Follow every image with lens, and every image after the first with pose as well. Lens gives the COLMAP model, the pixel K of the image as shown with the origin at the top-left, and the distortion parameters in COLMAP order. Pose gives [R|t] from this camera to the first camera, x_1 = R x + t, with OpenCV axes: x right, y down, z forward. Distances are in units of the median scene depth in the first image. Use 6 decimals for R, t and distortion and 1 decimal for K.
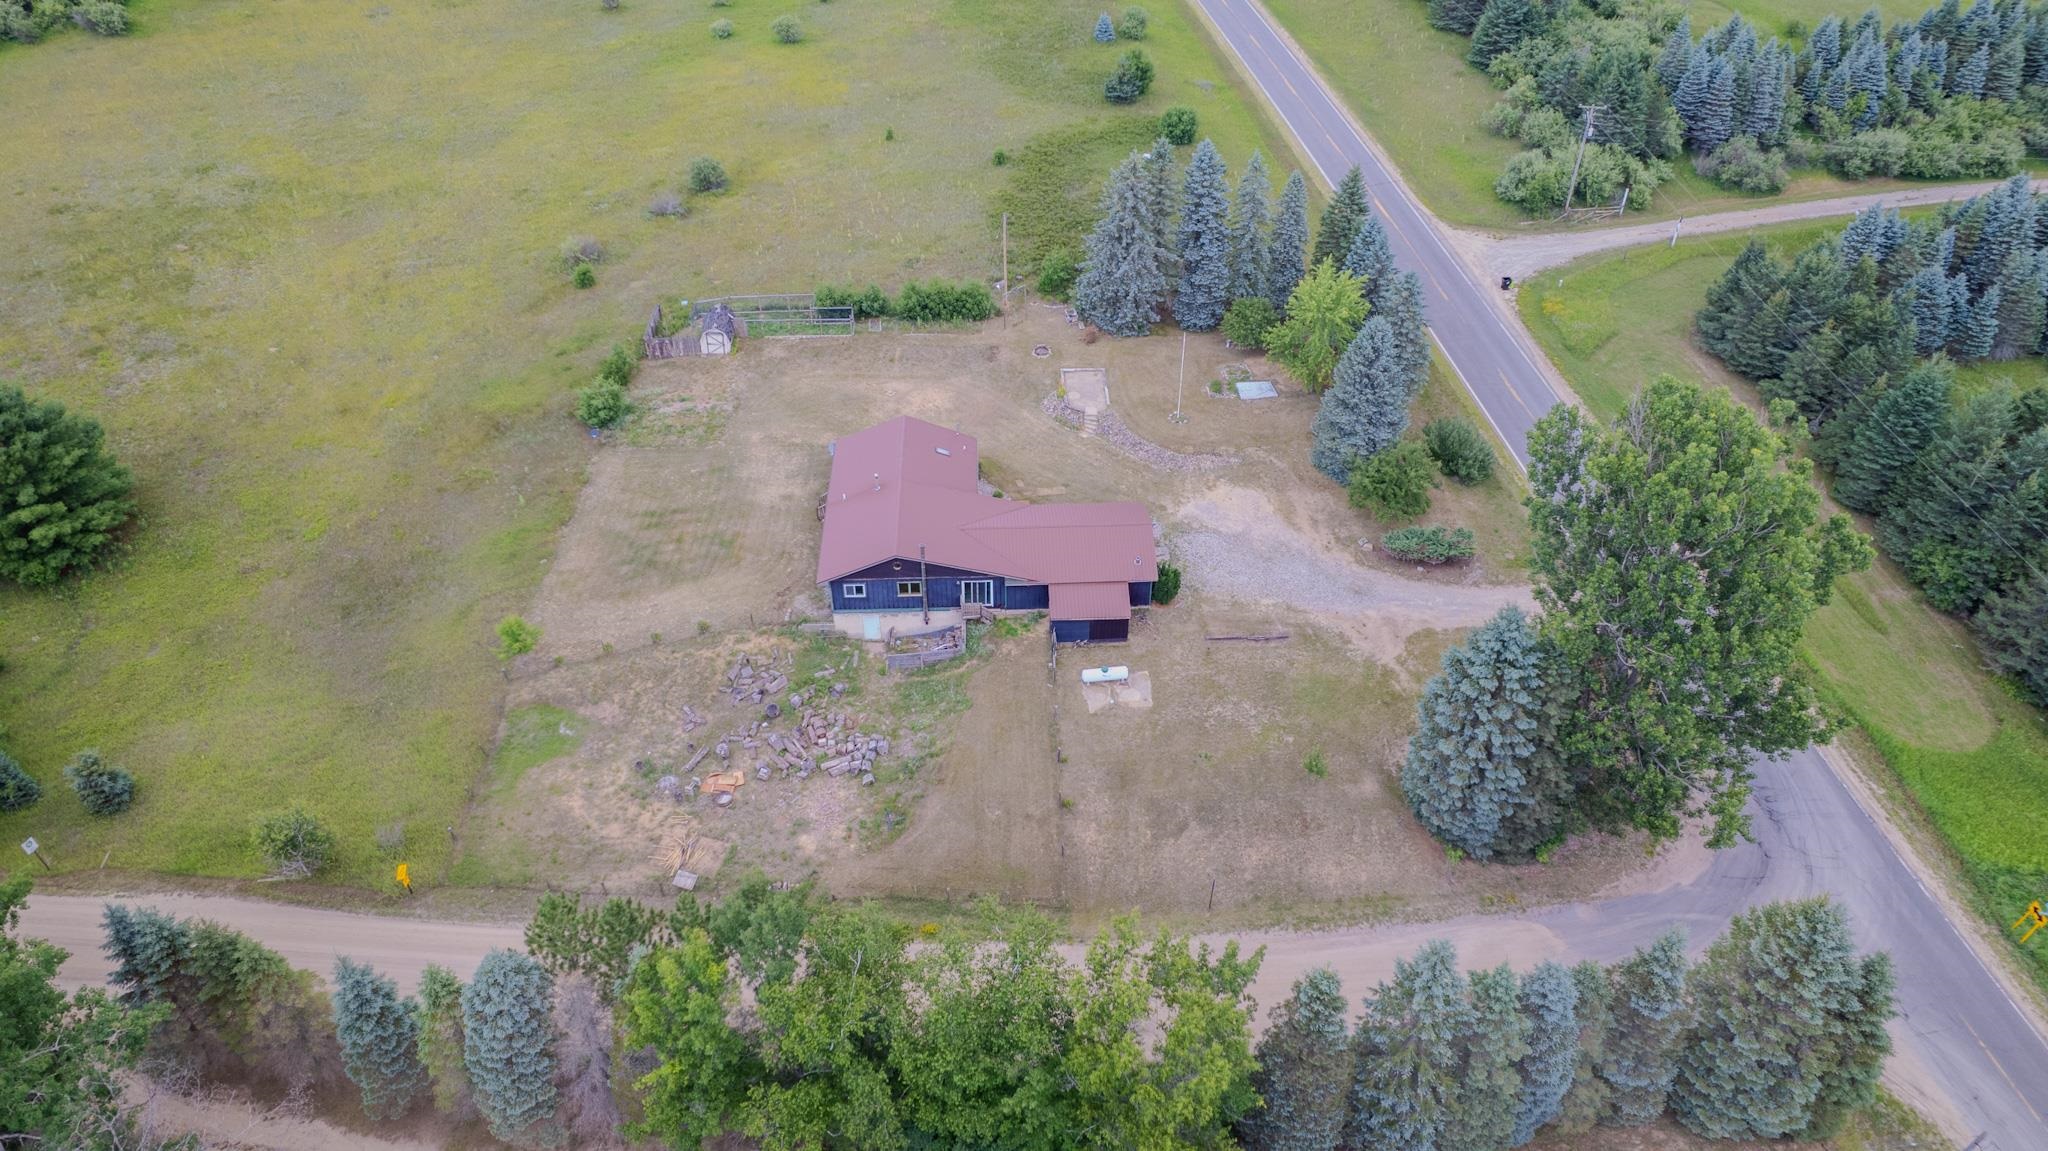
lens RADIAL K [[1314.0, 0, 1022.2], [0, 1314.0, 576.9], [0, 0, 1]] dist [-0.078426, 0.072912]
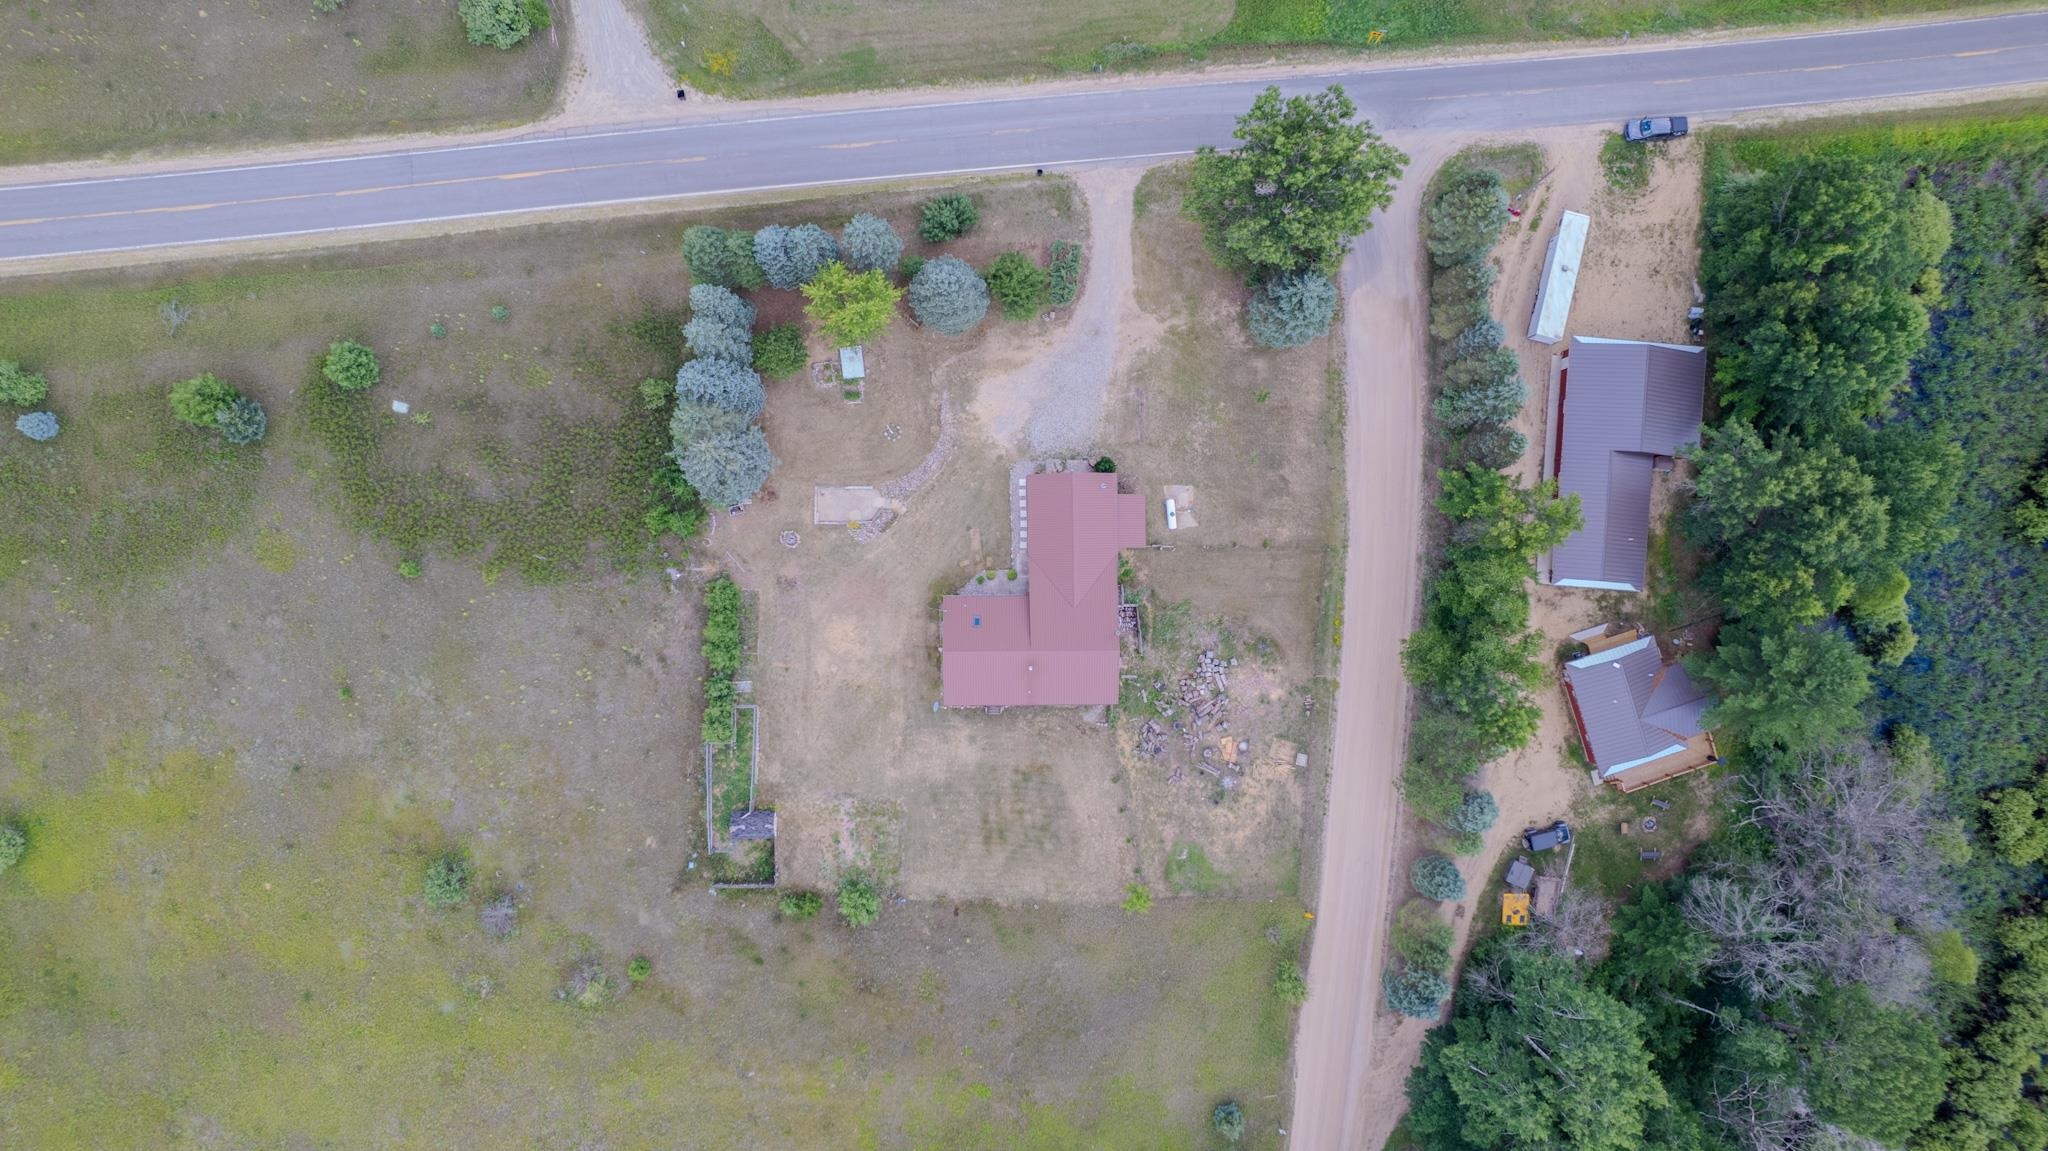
lens RADIAL K [[1308.8, 0, 1021.9], [0, 1308.8, 581.0], [0, 0, 1]] dist [-0.067239, 0.061200]
pose [[0.029442, -0.999545, -0.006550, -0.008697], [0.629444, 0.013449, 0.776930, -0.948022], [-0.776488, -0.026997, 0.629553, 0.120530]]
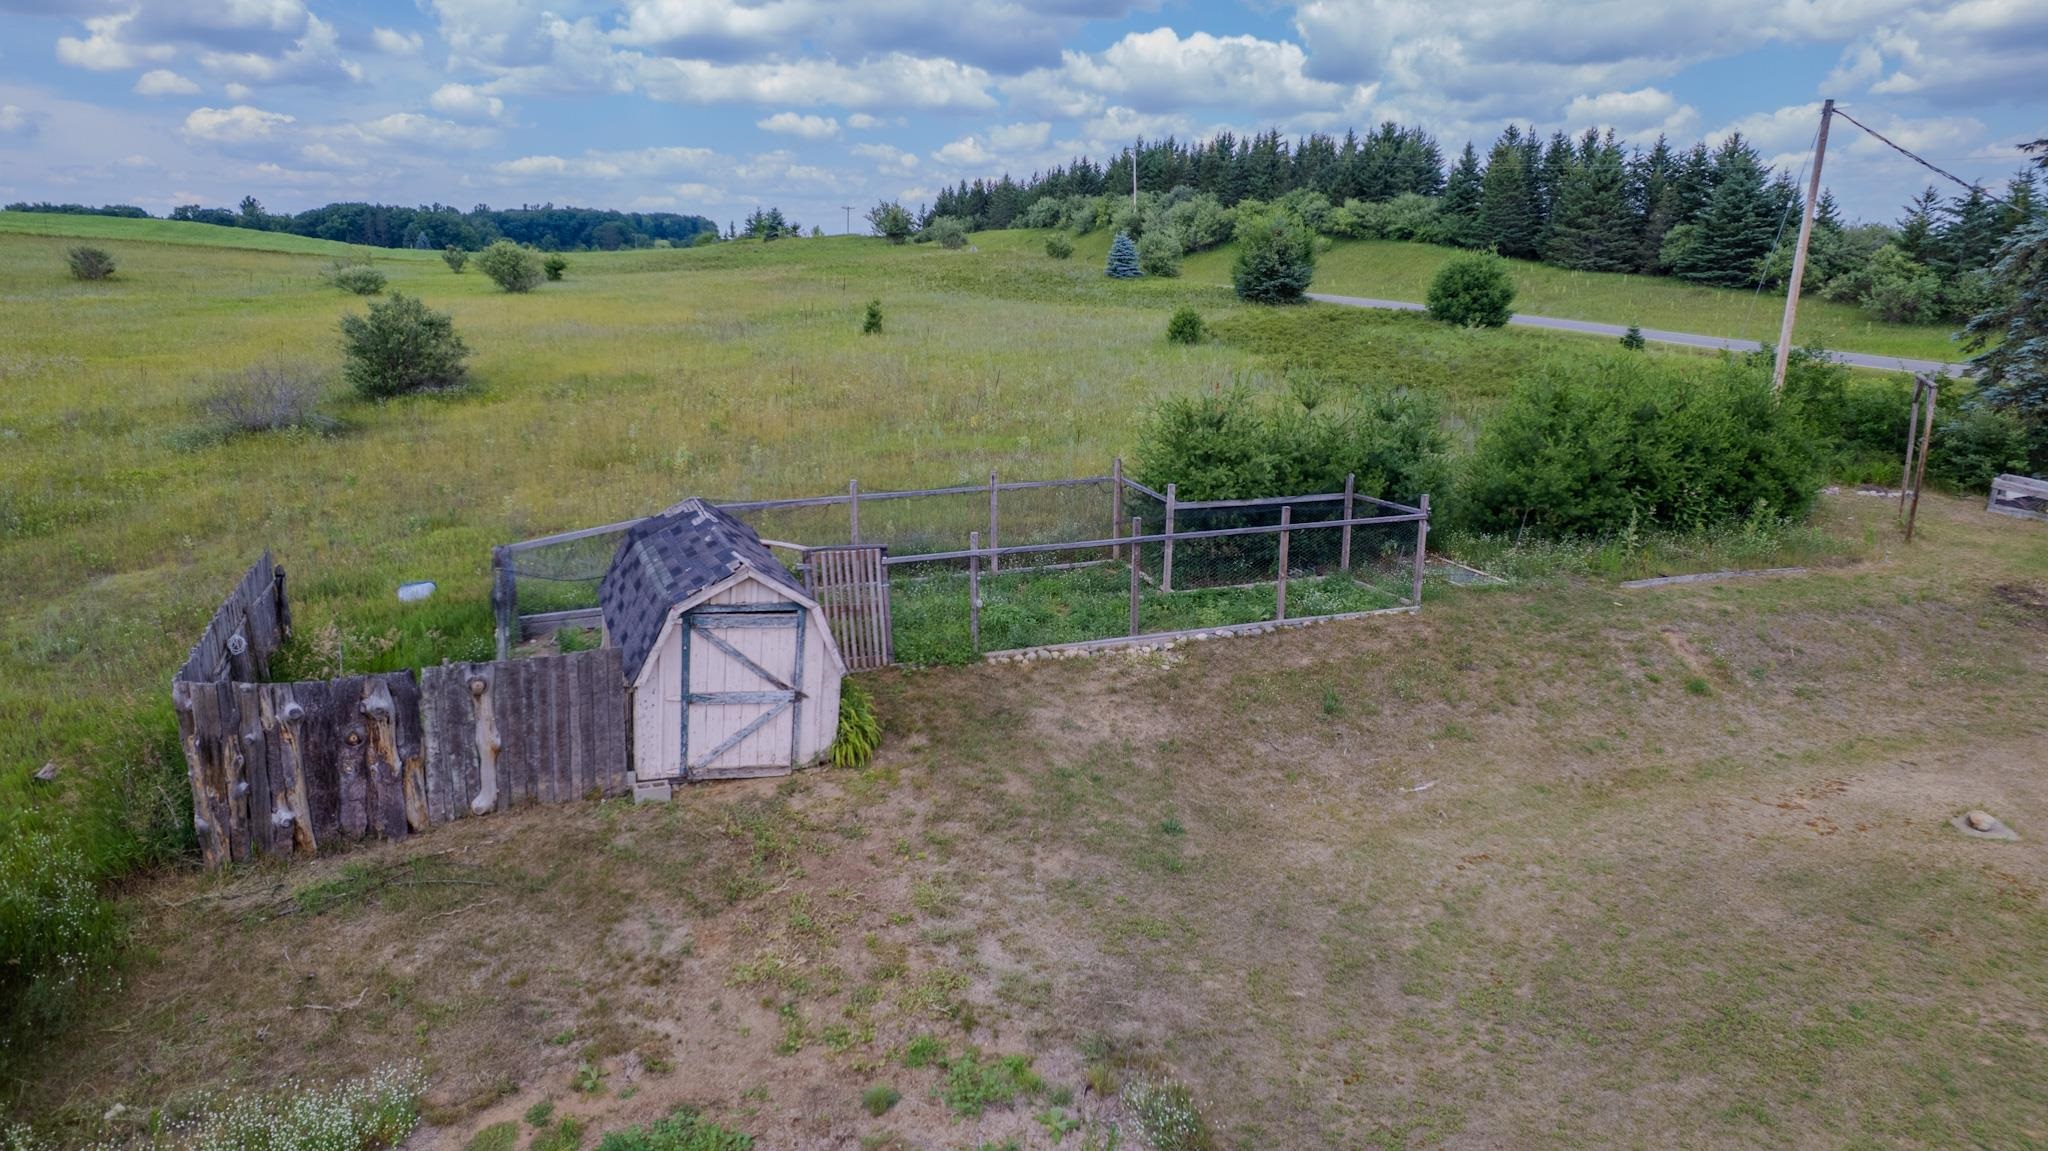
lens RADIAL K [[1314.0, 0, 1022.2], [0, 1314.0, 576.9], [0, 0, 1]] dist [-0.078426, 0.072912]
pose [[0.939698, -0.071078, 0.334539, -0.257563], [0.208639, 0.894204, -0.396068, -0.128654], [-0.270994, 0.441982, 0.855111, 0.877467]]
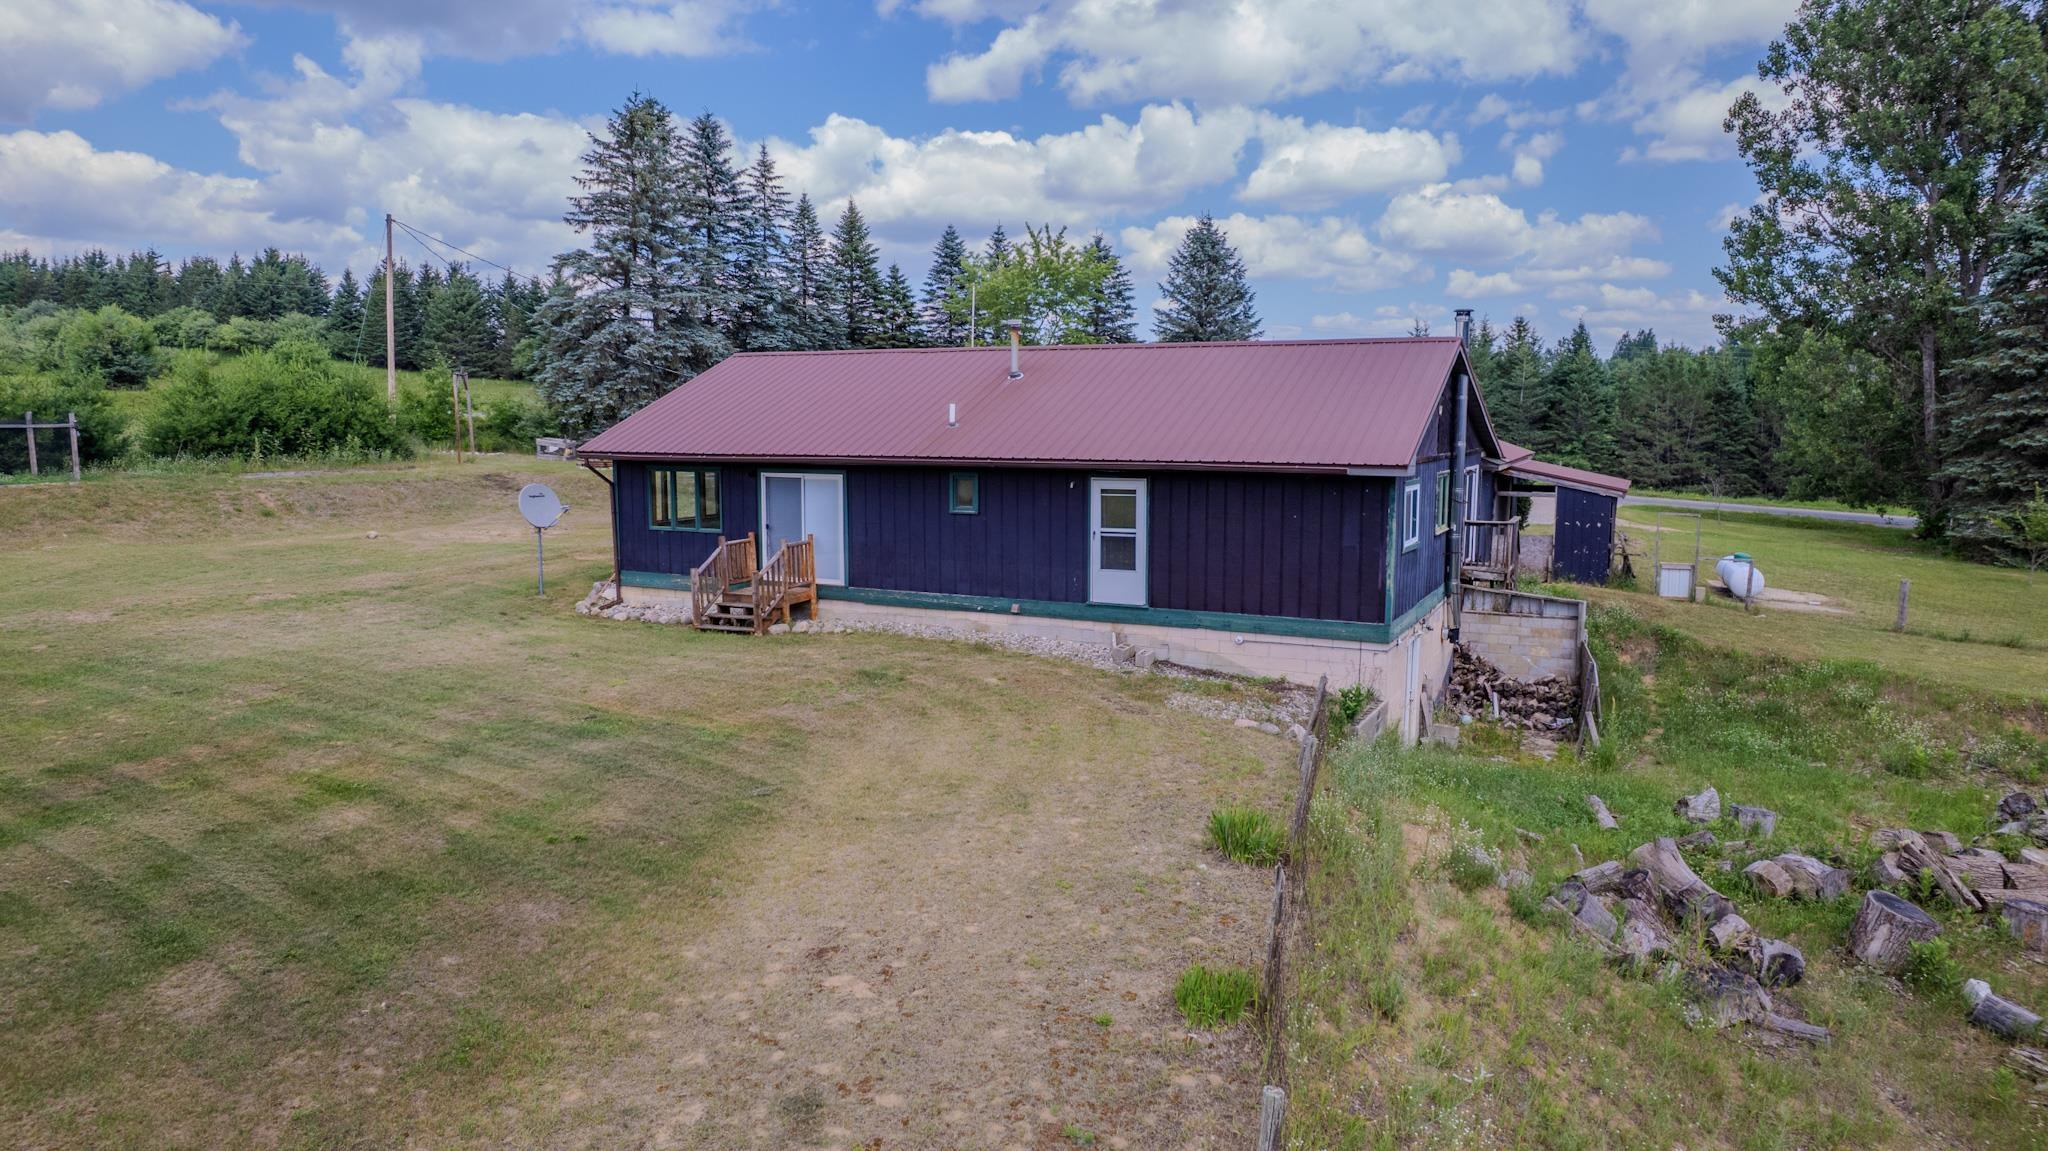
lens RADIAL K [[1314.0, 0, 1022.2], [0, 1314.0, 576.9], [0, 0, 1]] dist [-0.078426, 0.072912]
pose [[0.470990, -0.105663, 0.875788, -0.307107], [0.554885, 0.807277, -0.201015, 0.023134], [-0.685763, 0.580637, 0.438849, 0.744935]]
